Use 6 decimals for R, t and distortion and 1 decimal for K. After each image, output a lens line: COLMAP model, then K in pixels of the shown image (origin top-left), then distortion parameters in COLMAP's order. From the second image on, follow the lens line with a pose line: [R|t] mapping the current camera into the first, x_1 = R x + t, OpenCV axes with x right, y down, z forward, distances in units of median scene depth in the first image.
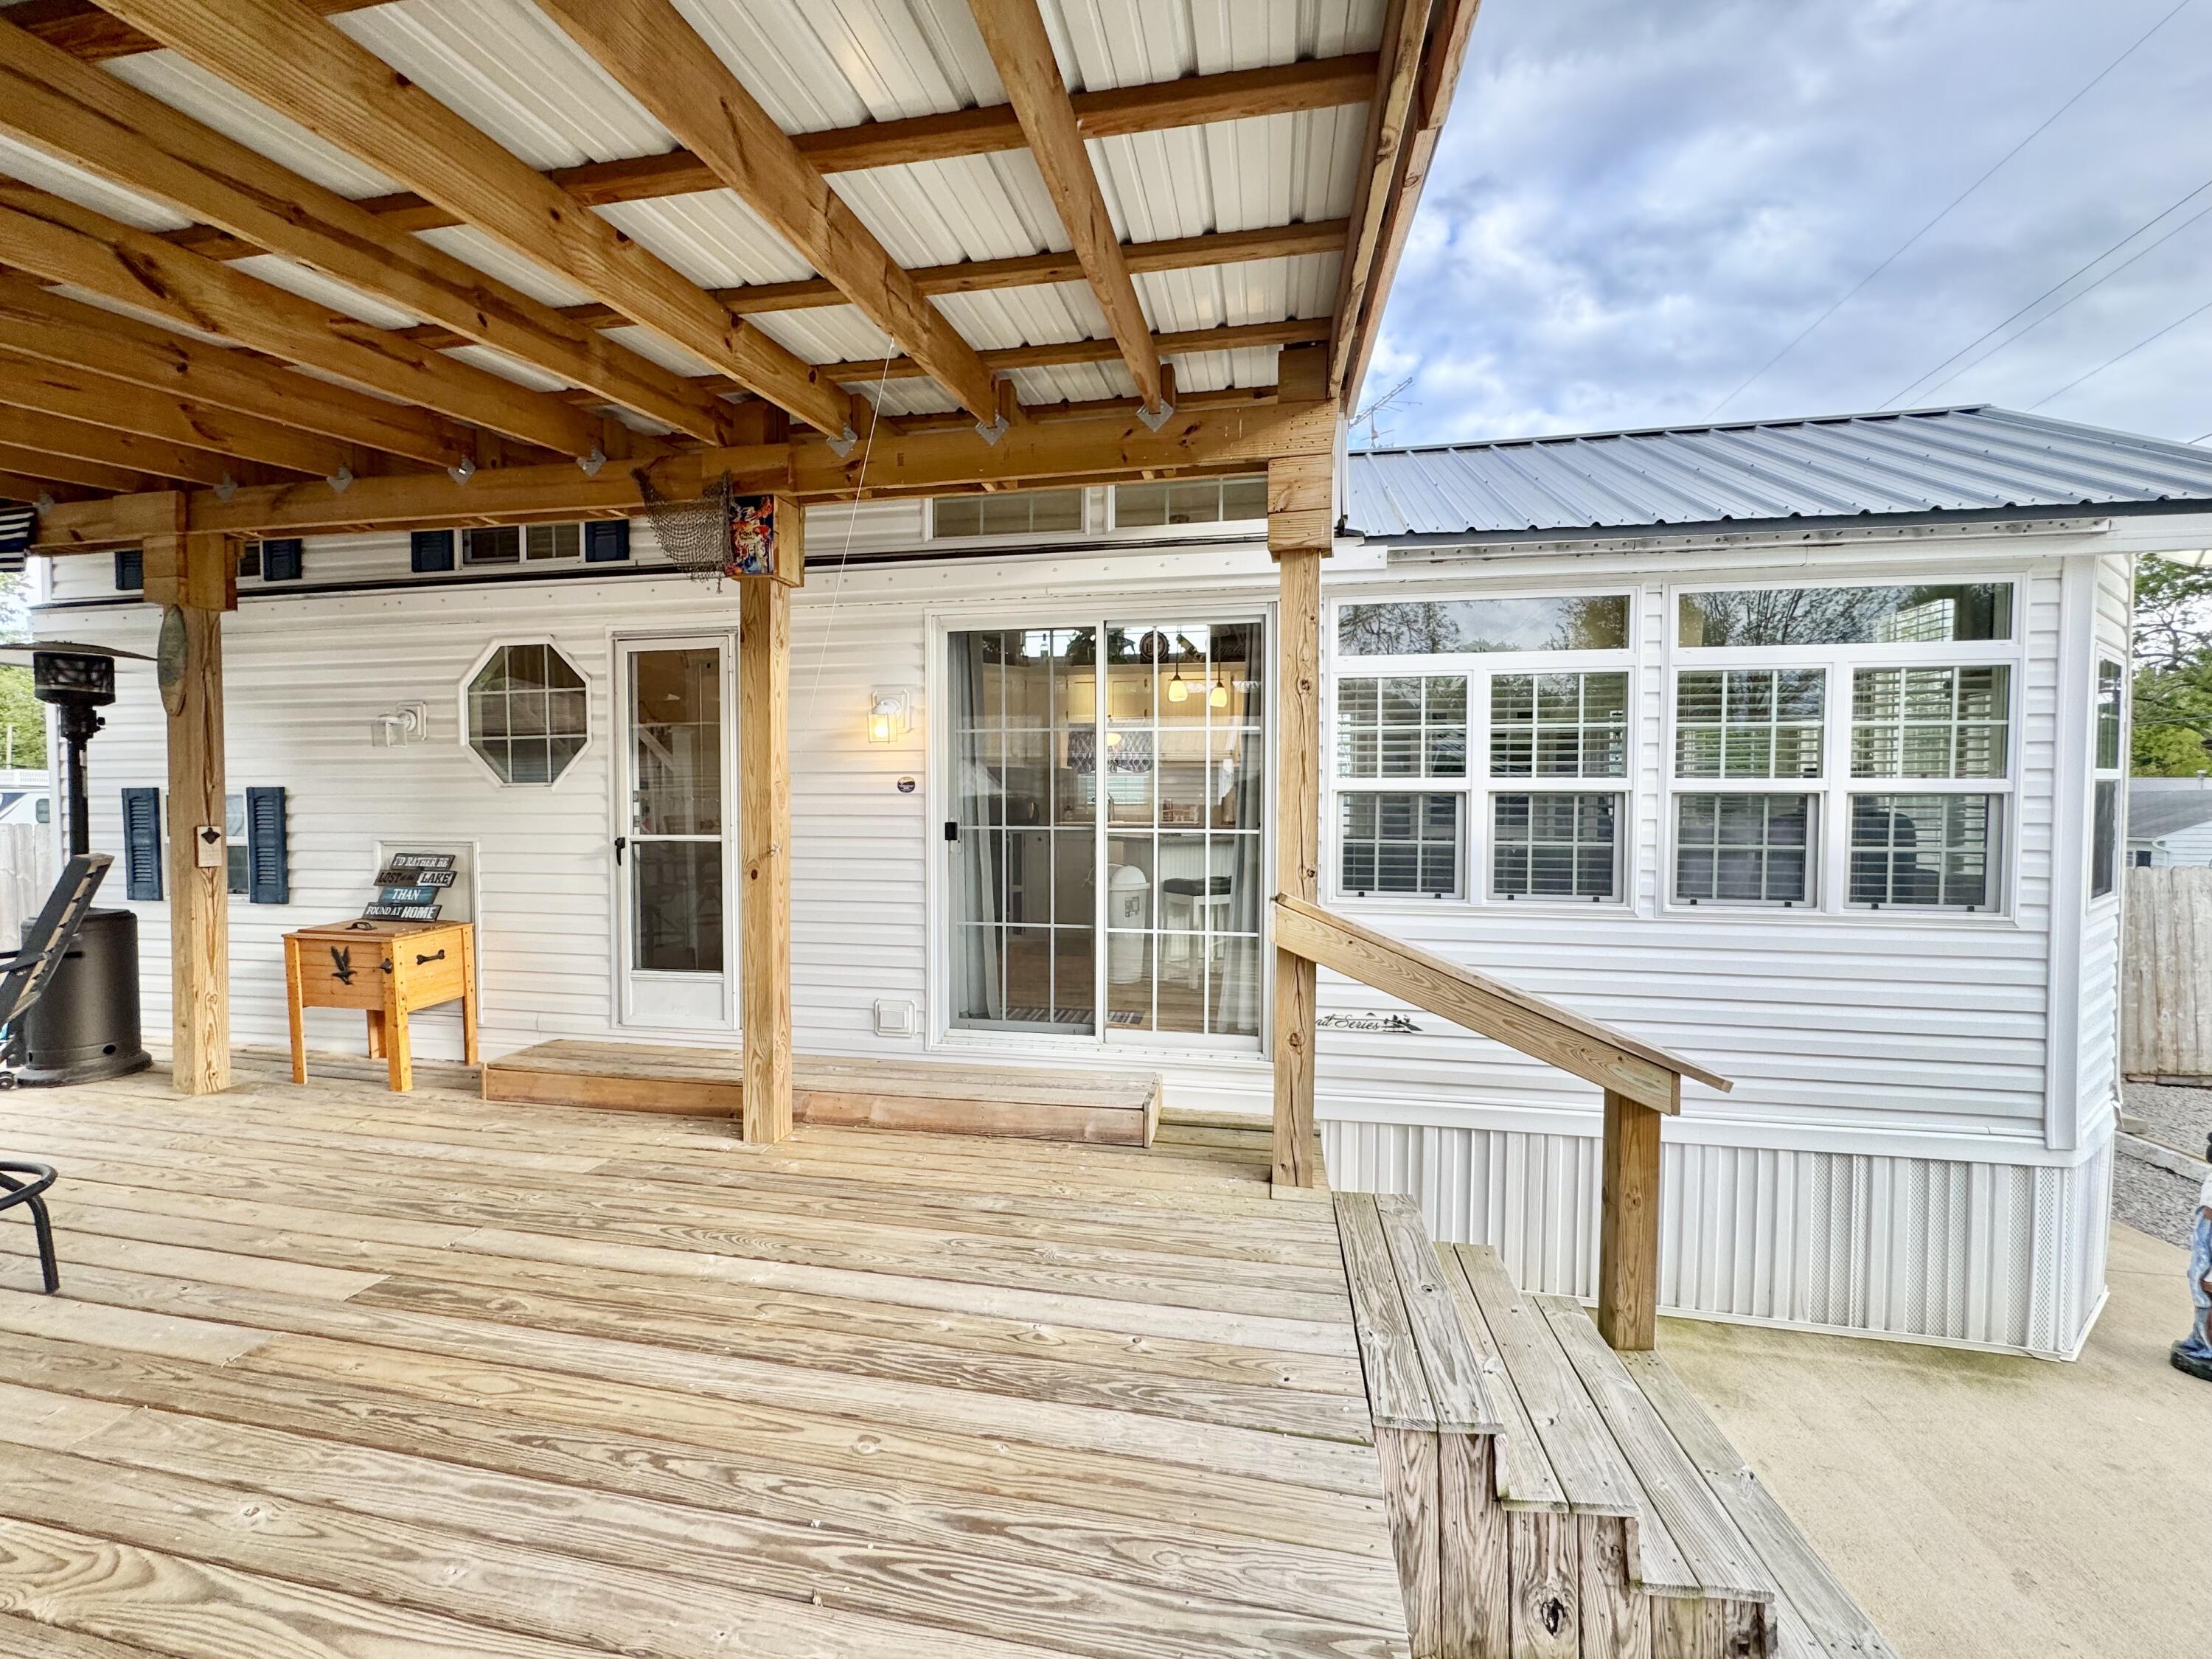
lens RADIAL K [[880.0, 0, 1106.1], [0, 880.0, 828.5], [0, 0, 1]] dist [-0.002588, 0.000078]
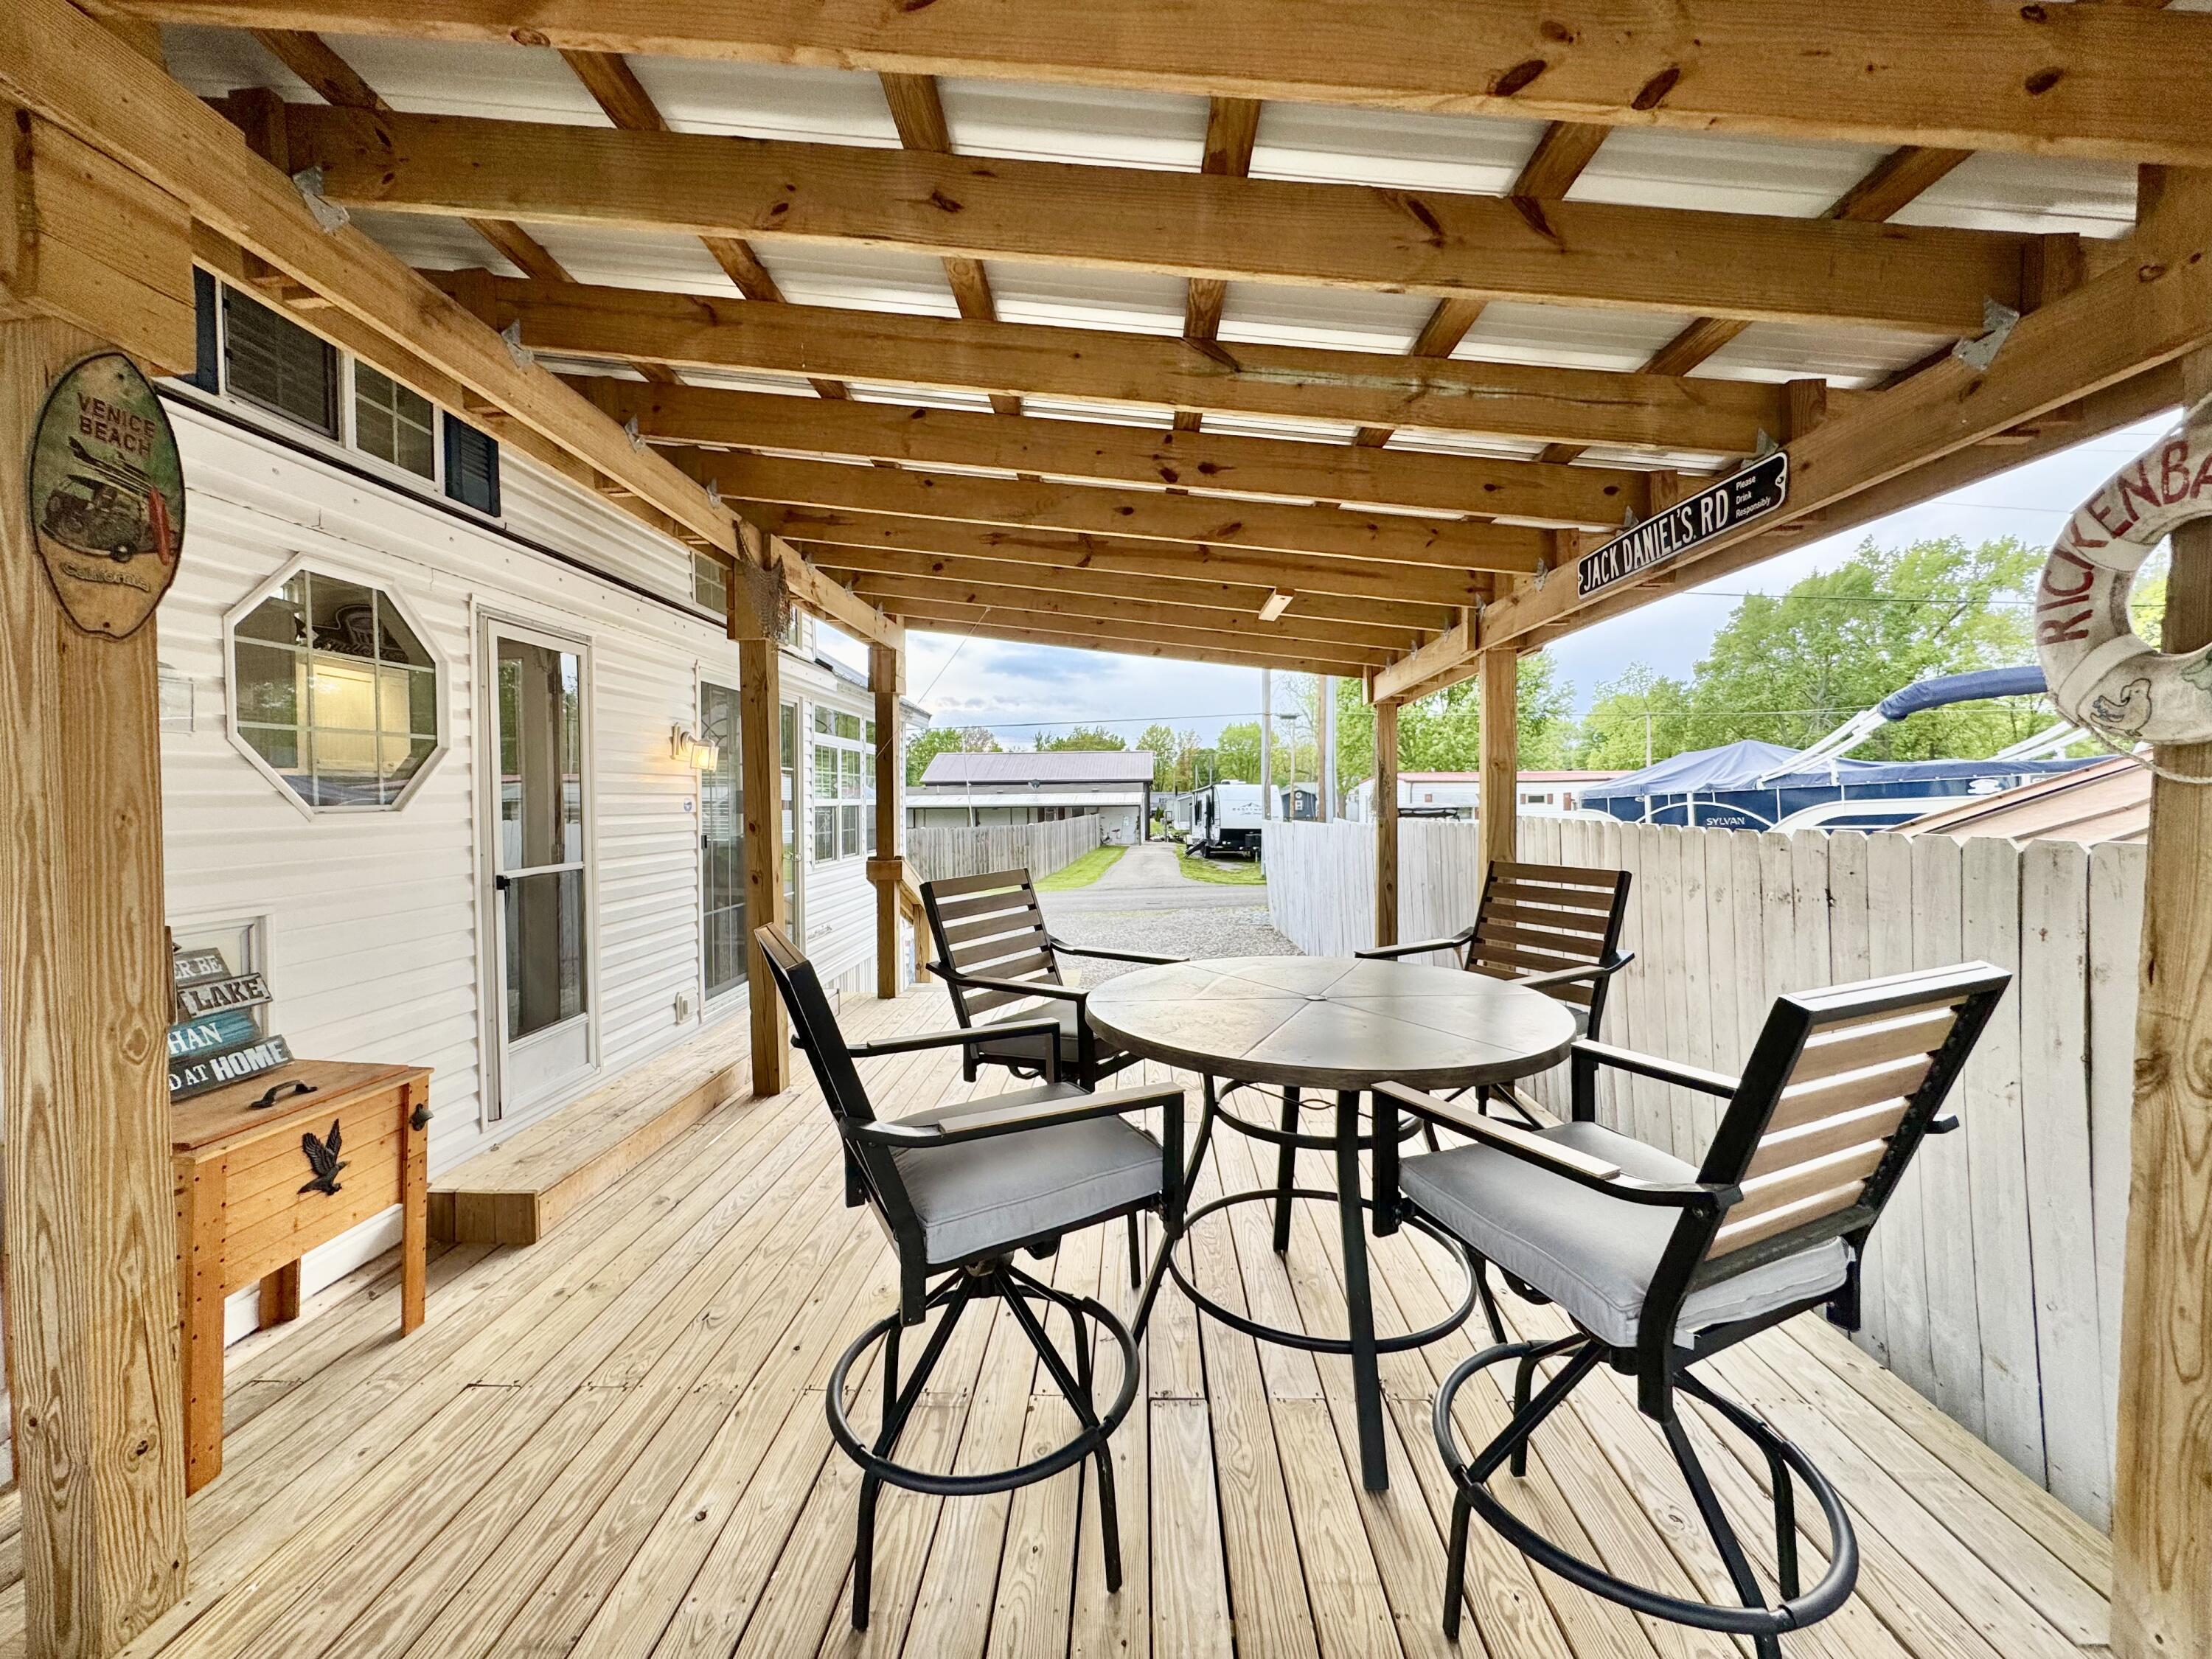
lens RADIAL K [[880.0, 0, 1108.1], [0, 880.0, 822.0], [0, 0, 1]] dist [-0.002588, 0.000078]
pose [[-0.150114, -0.027926, 0.988274, -1.601608], [0.033119, 0.998898, 0.033257, -0.051542], [-0.988114, 0.037723, -0.149023, 0.676700]]
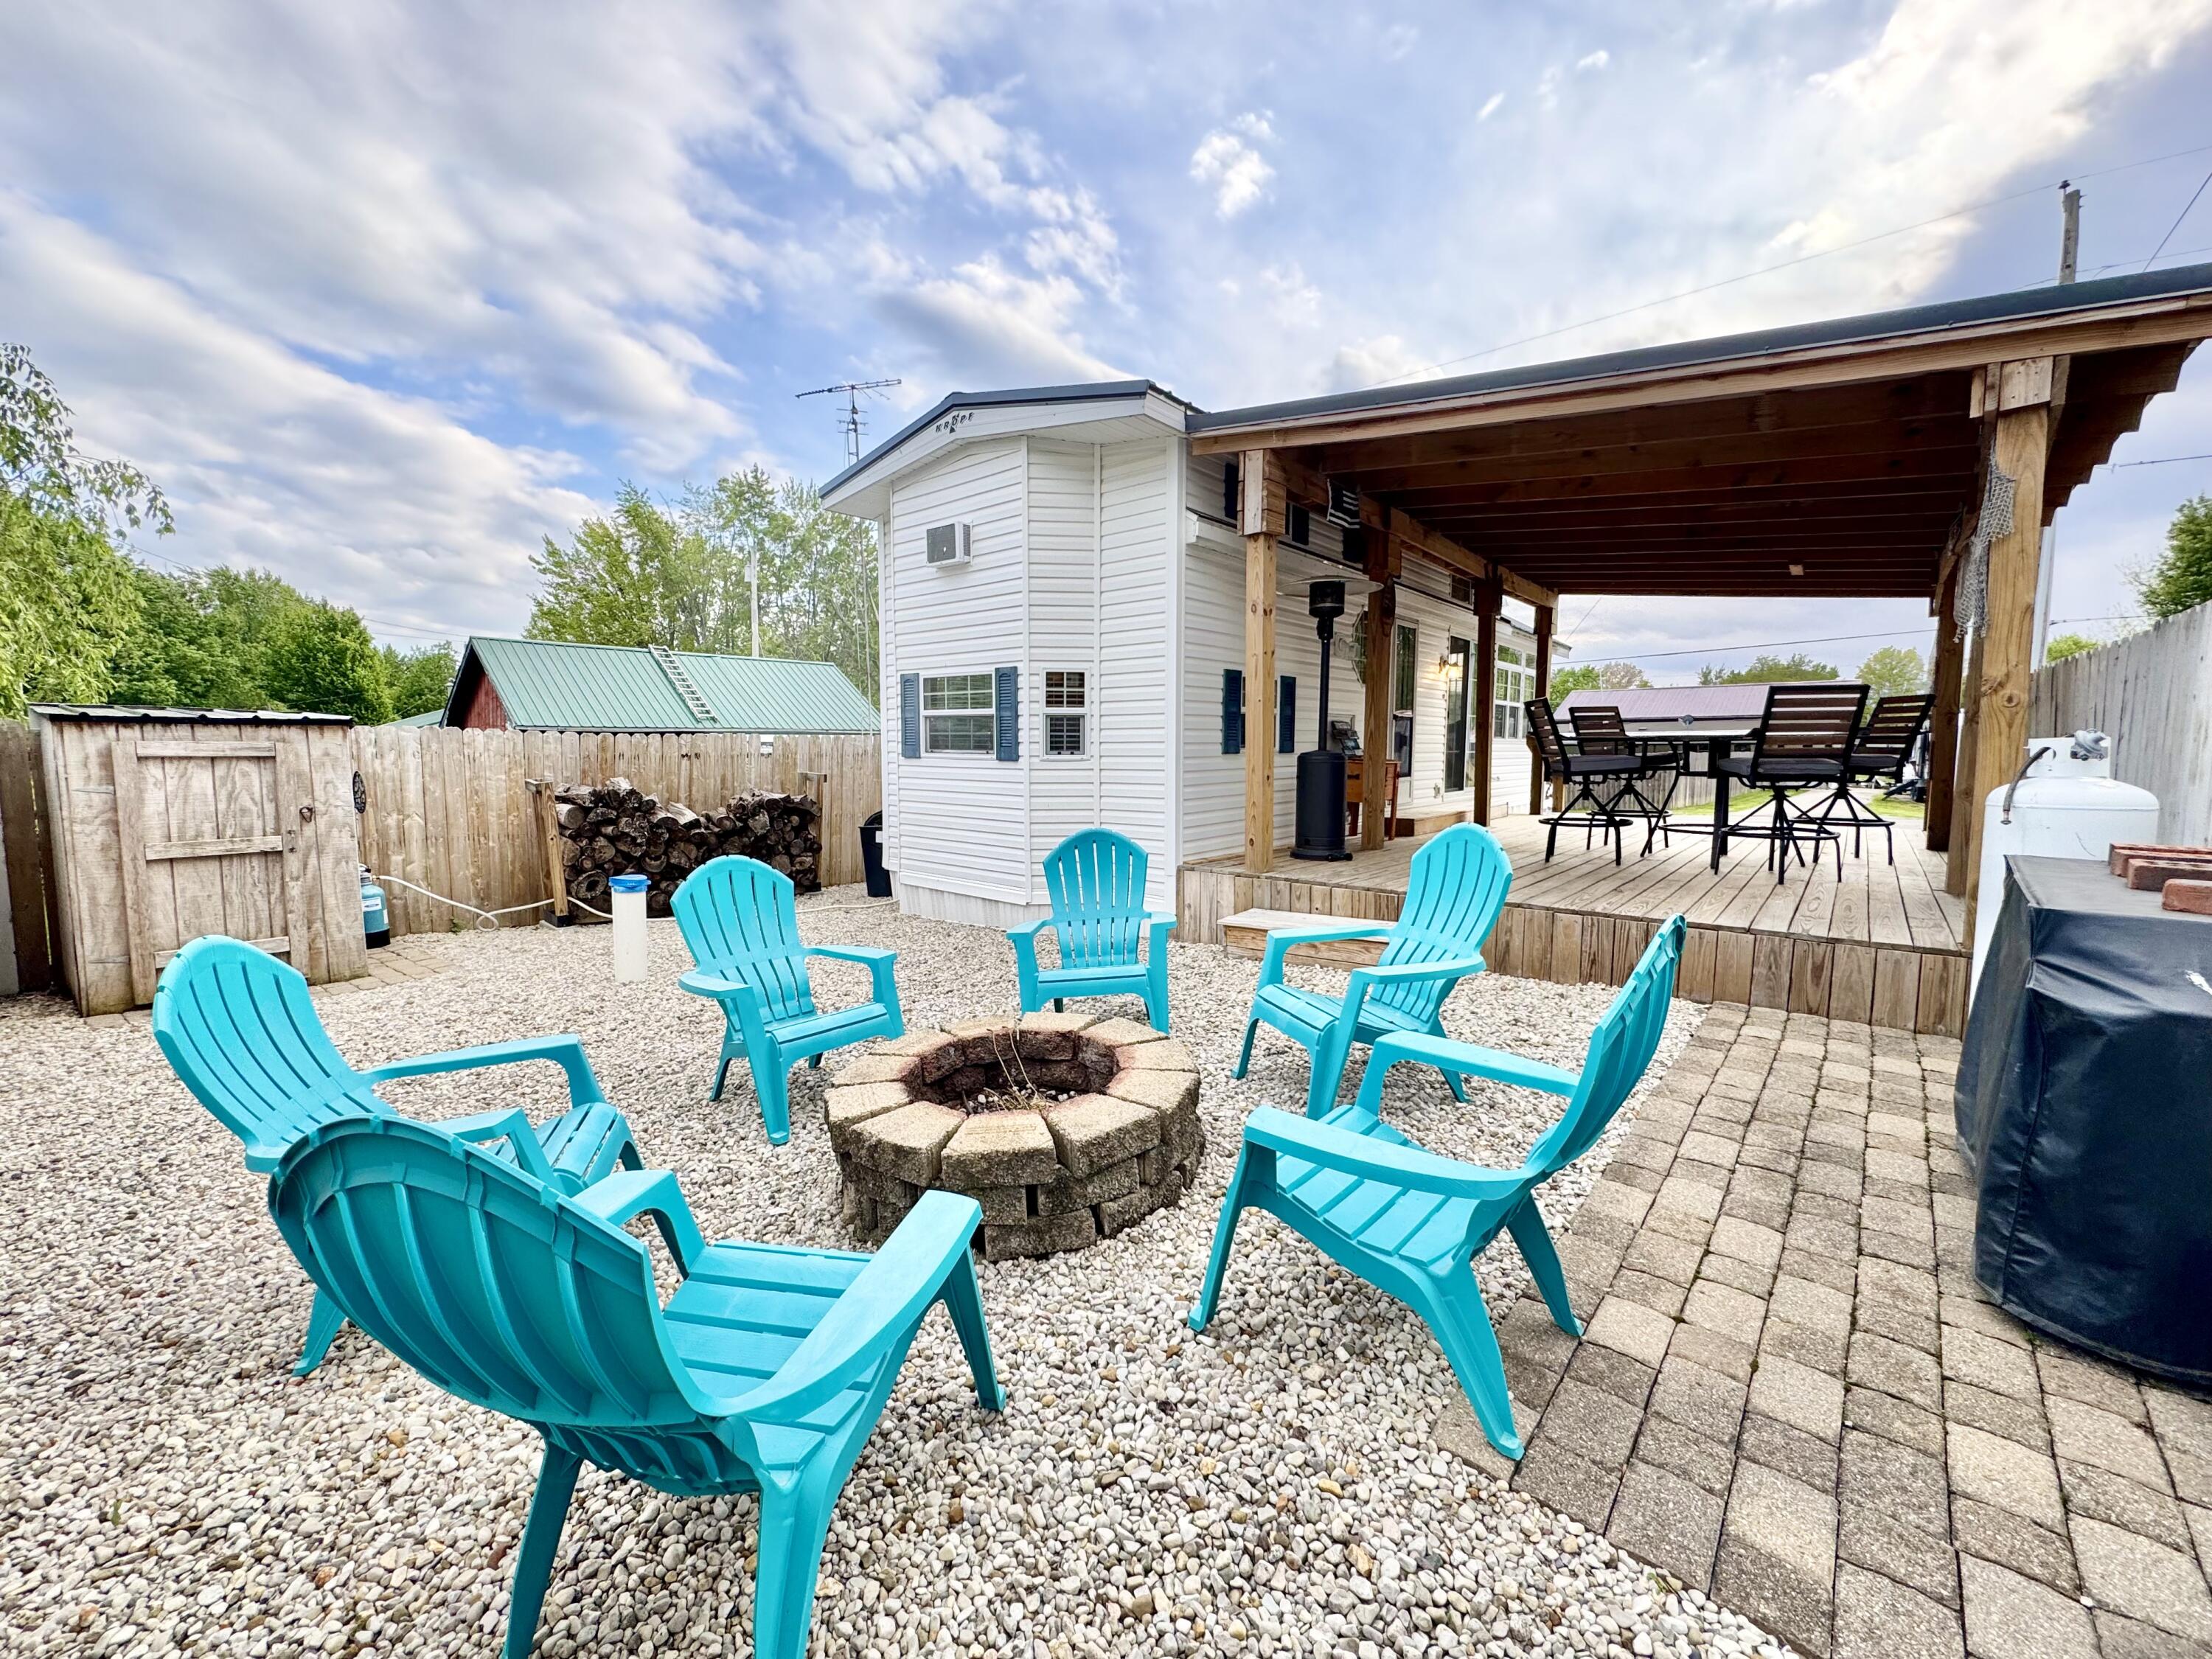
lens RADIAL K [[880.0, 0, 1103.1], [0, 880.0, 820.2], [0, 0, 1]] dist [-0.002588, 0.000078]
pose [[0.502766, -0.073094, 0.861326, -3.108686], [0.024969, 0.997231, 0.070052, 0.110710], [-0.864062, -0.013713, 0.503199, 0.631434]]
